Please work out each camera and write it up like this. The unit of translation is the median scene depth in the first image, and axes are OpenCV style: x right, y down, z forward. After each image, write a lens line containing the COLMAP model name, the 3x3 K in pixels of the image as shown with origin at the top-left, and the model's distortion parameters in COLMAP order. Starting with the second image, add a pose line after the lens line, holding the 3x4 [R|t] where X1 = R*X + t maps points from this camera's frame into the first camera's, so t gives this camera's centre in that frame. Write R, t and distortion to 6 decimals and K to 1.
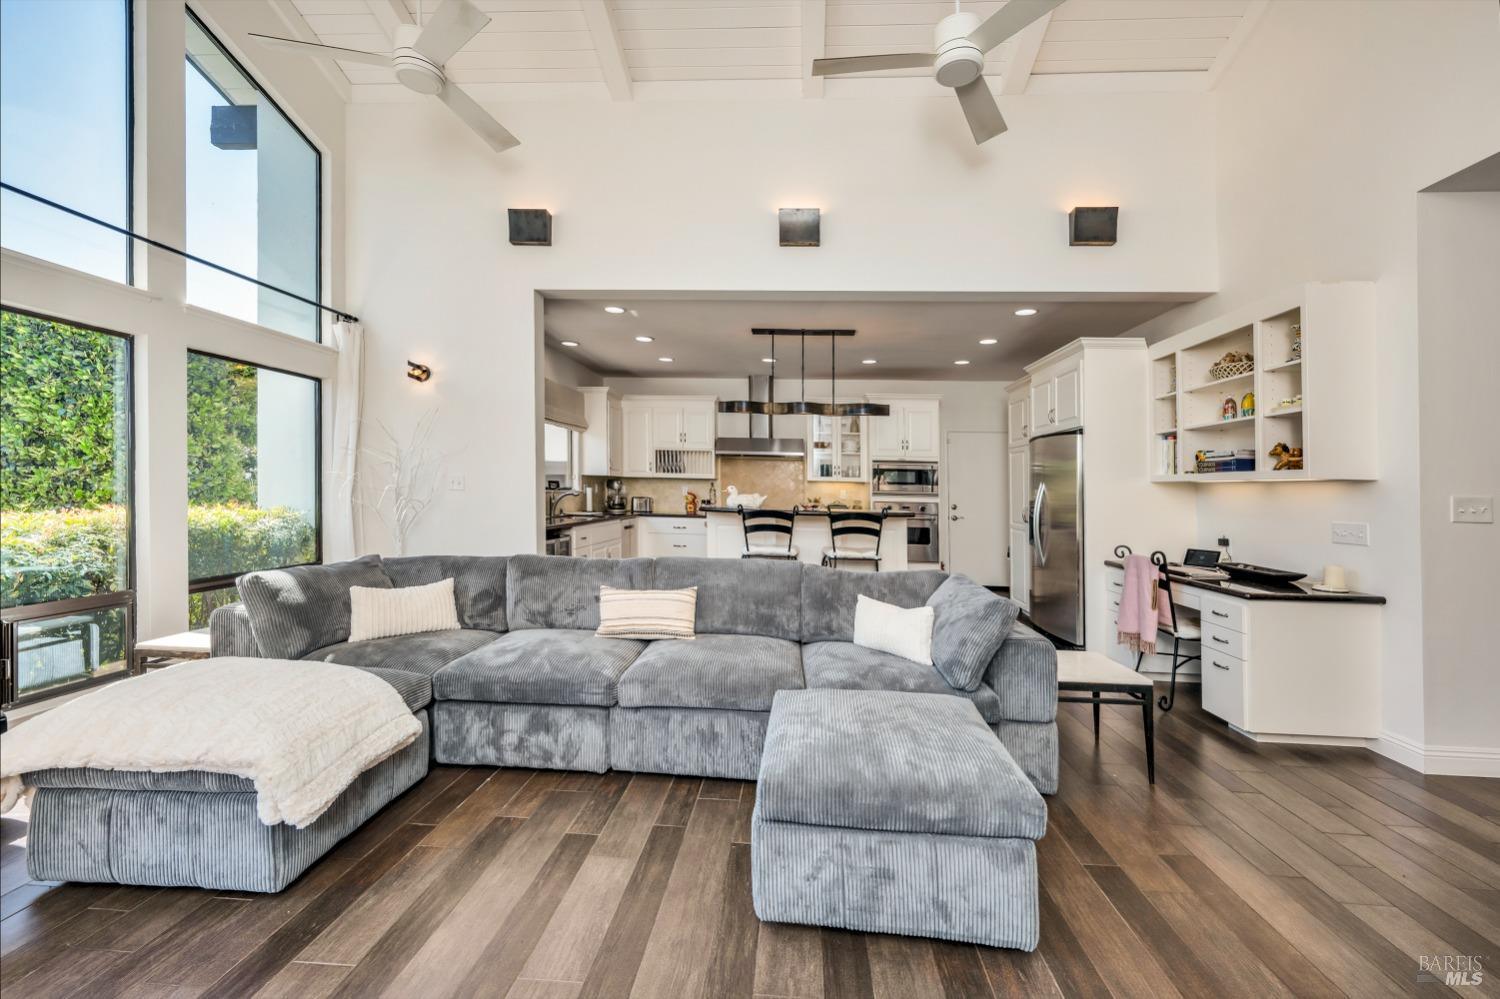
lens RADIAL K [[593.9, 0, 743.9], [0, 593.9, 494.5], [0, 0, 1]] dist [0.000458, 0.000023]
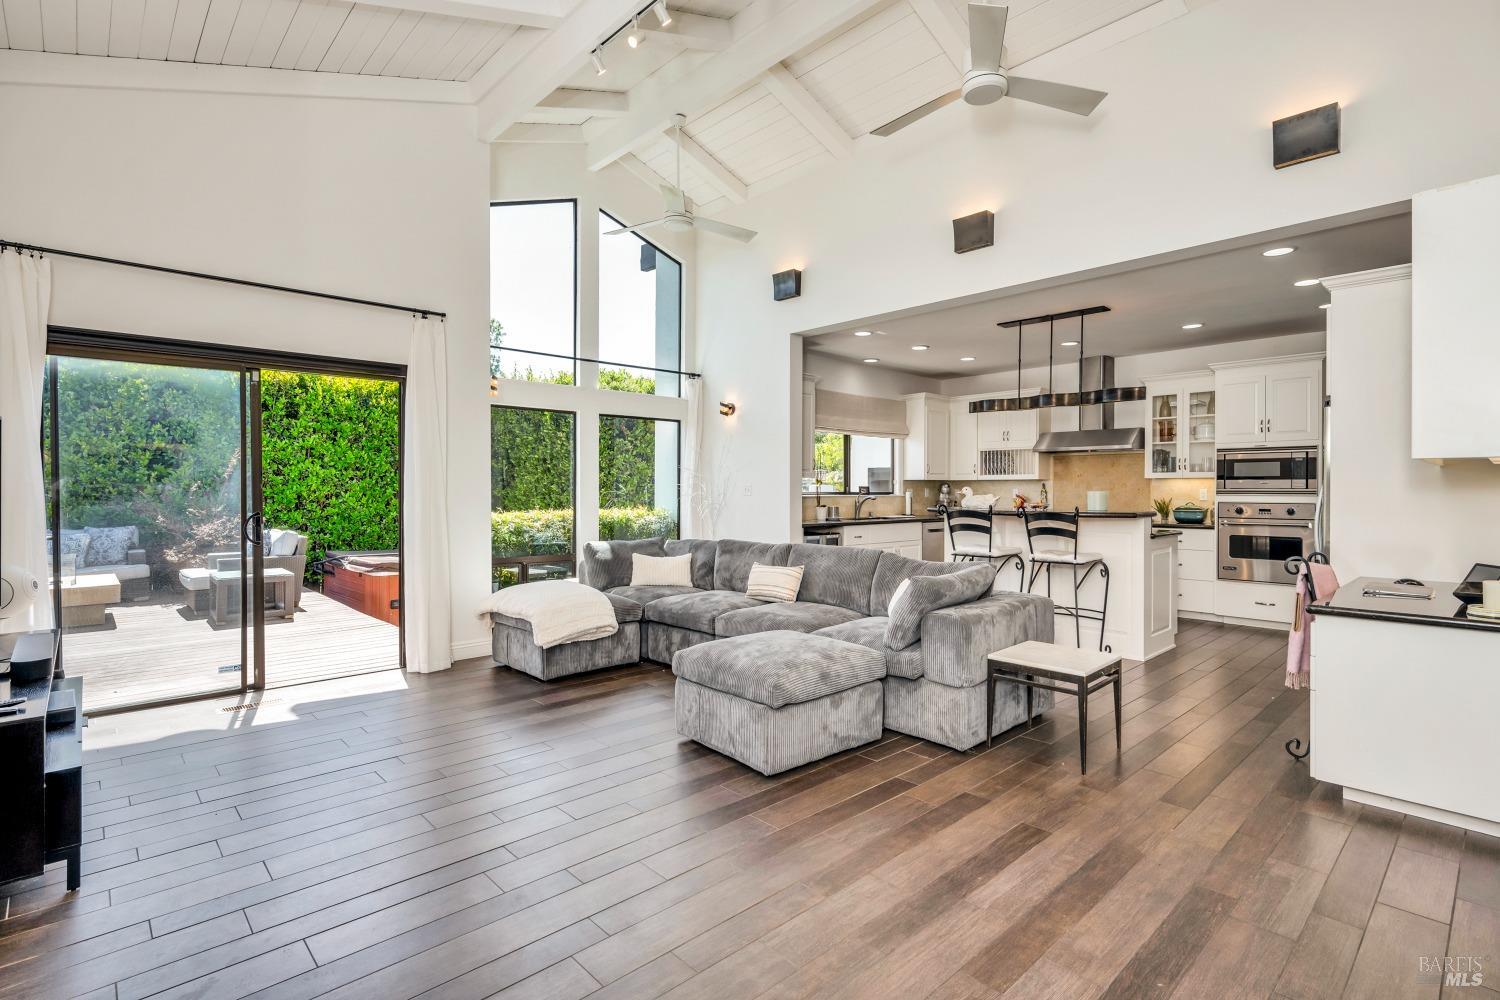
lens RADIAL K [[722.2, 0, 750.0], [0, 722.2, 500.0], [0, 0, 1]] dist [-0.002018, -0.000126]
pose [[0.717595, -0.012312, -0.696352, 0.906792], [0.009682, 0.999923, -0.007701, 0.021438], [0.696393, -0.001216, 0.717659, -0.211551]]
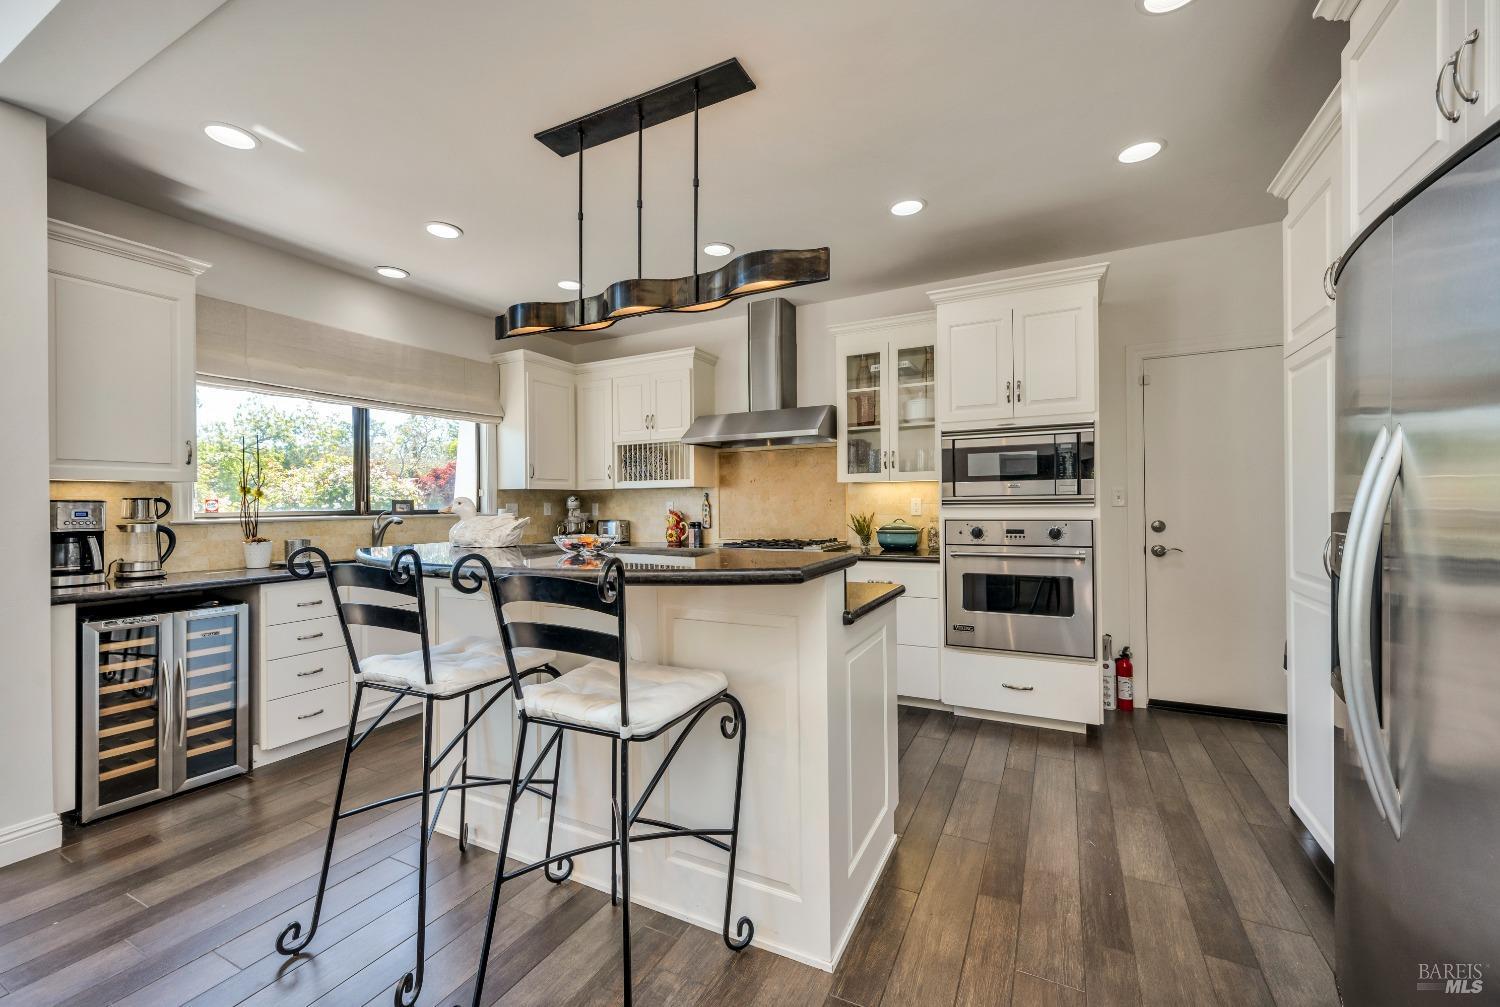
lens RADIAL K [[611.4, 0, 750.0], [0, 611.4, 503.5], [0, 0, 1]] dist [-0.000334, -0.000030]
pose [[0.910524, -0.033747, -0.412077, 0.571399], [0.028944, 0.999421, -0.017892, 0.006994], [0.412442, 0.004364, 0.910973, 1.058322]]
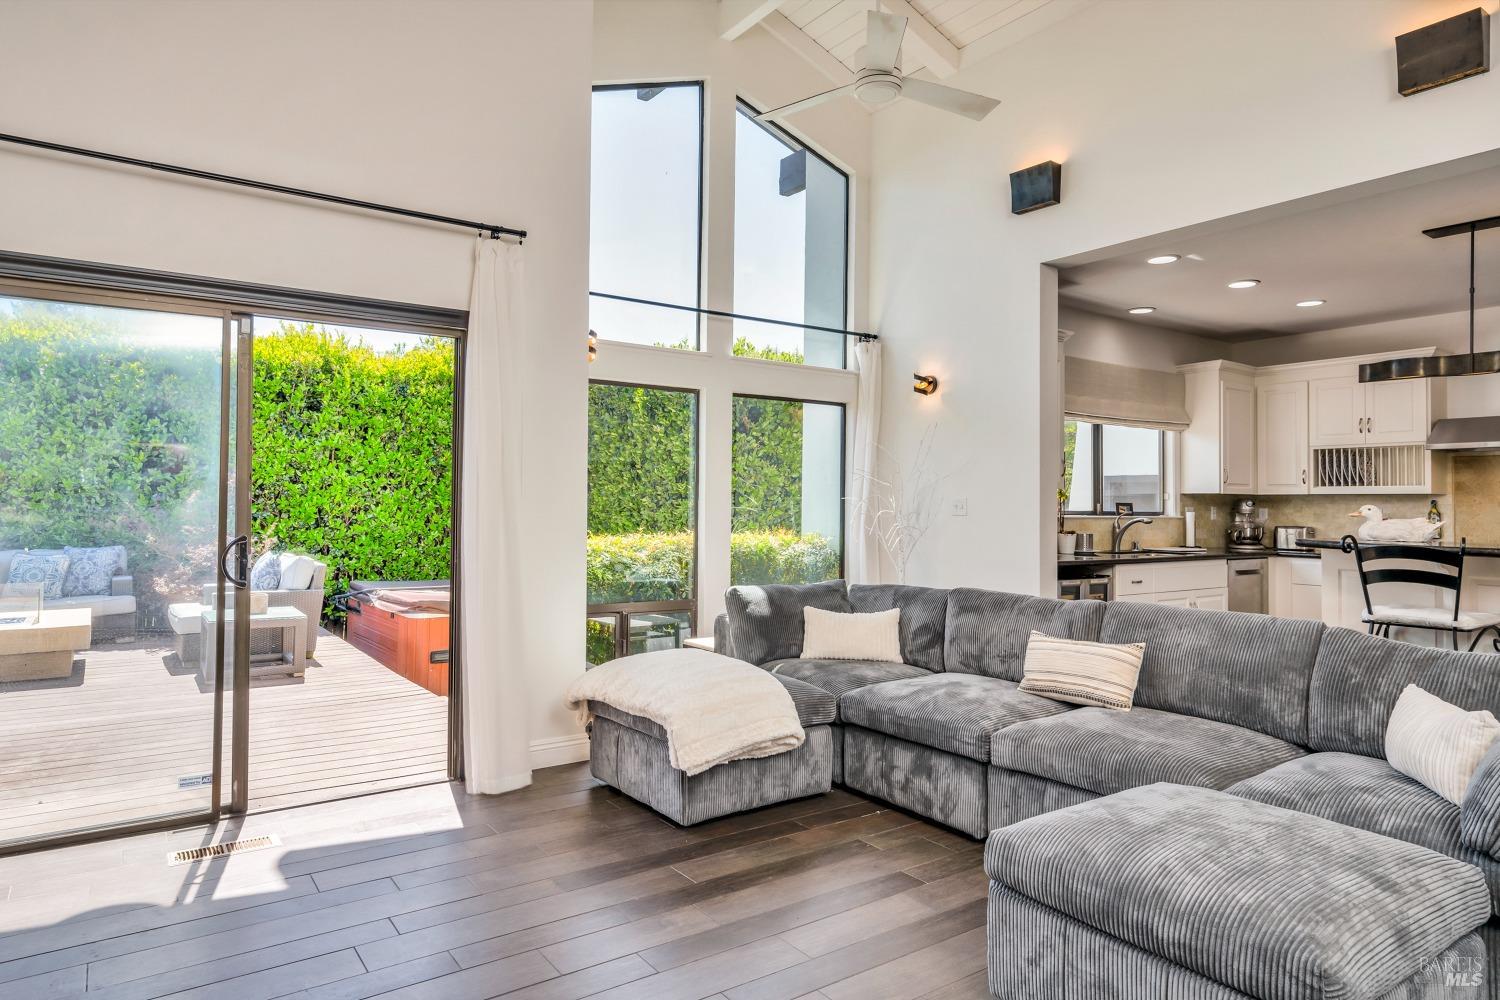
lens RADIAL K [[882.2, 0, 753.5], [0, 882.2, 493.3], [0, 0, 1]] dist [-0.001009, 0.000011]
pose [[0.638519, -0.027687, -0.769108, 0.441382], [-0.000791, 0.999329, -0.036631, 0.010598], [0.769605, 0.023998, 0.638069, -0.067057]]
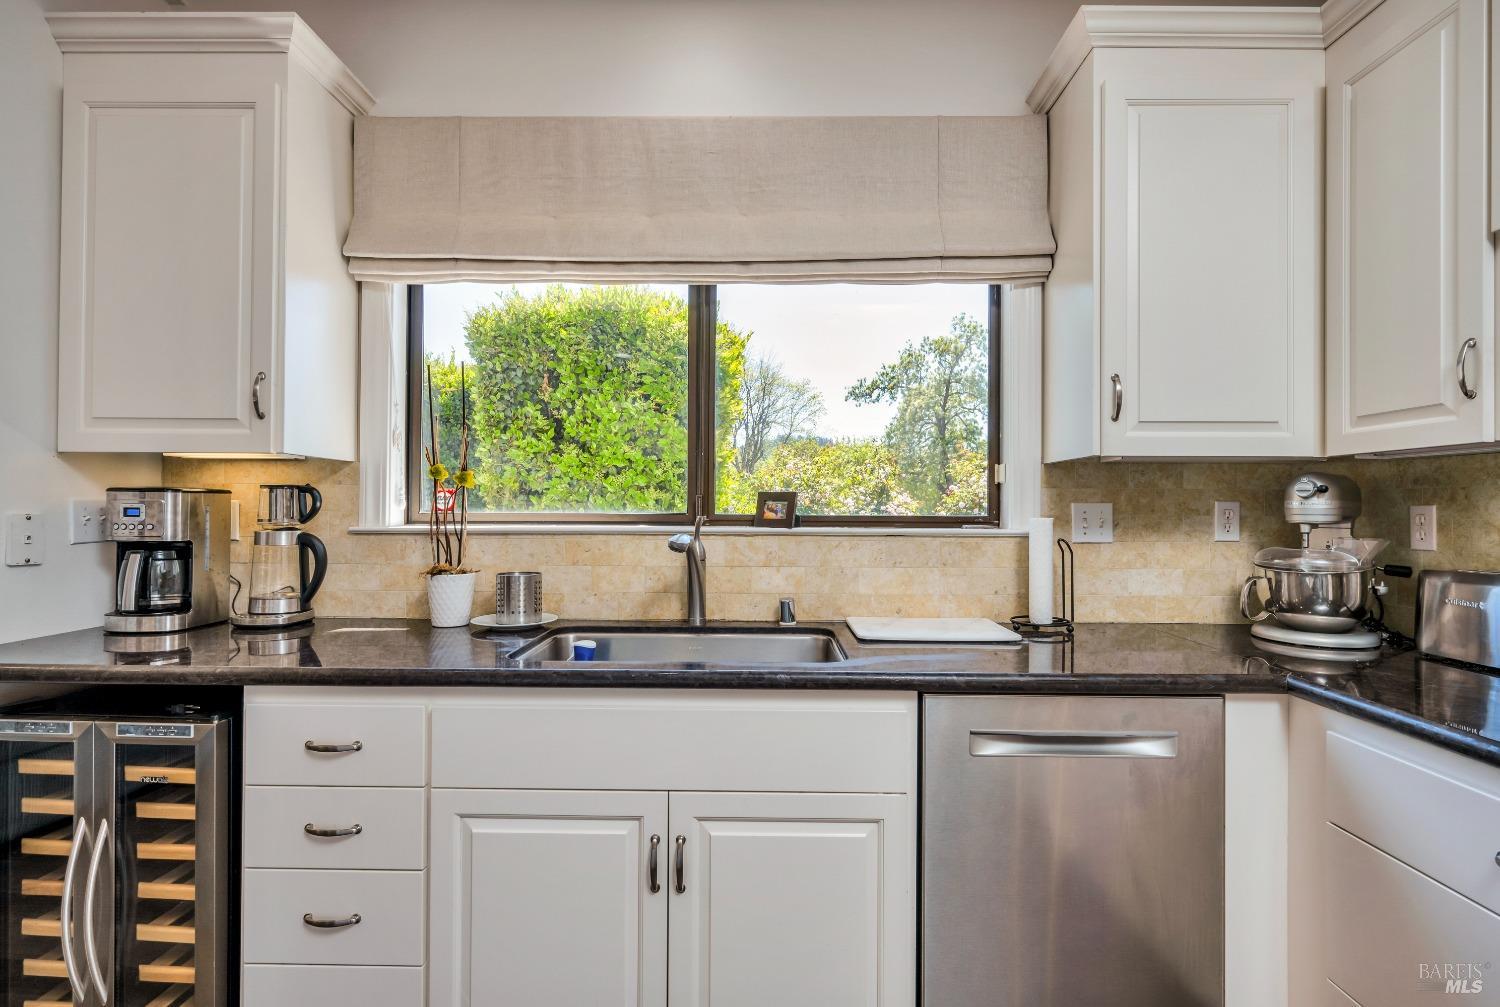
lens RADIAL K [[827.7, 0, 750.0], [0, 827.7, 503.5], [0, 0, 1]] dist [0.000030, -0.000073]
pose [[0.049993, -0.028728, -0.998336, 0.108376], [-0.013105, 0.999481, -0.029417, -0.011864], [0.998664, 0.014554, 0.049591, 1.842004]]
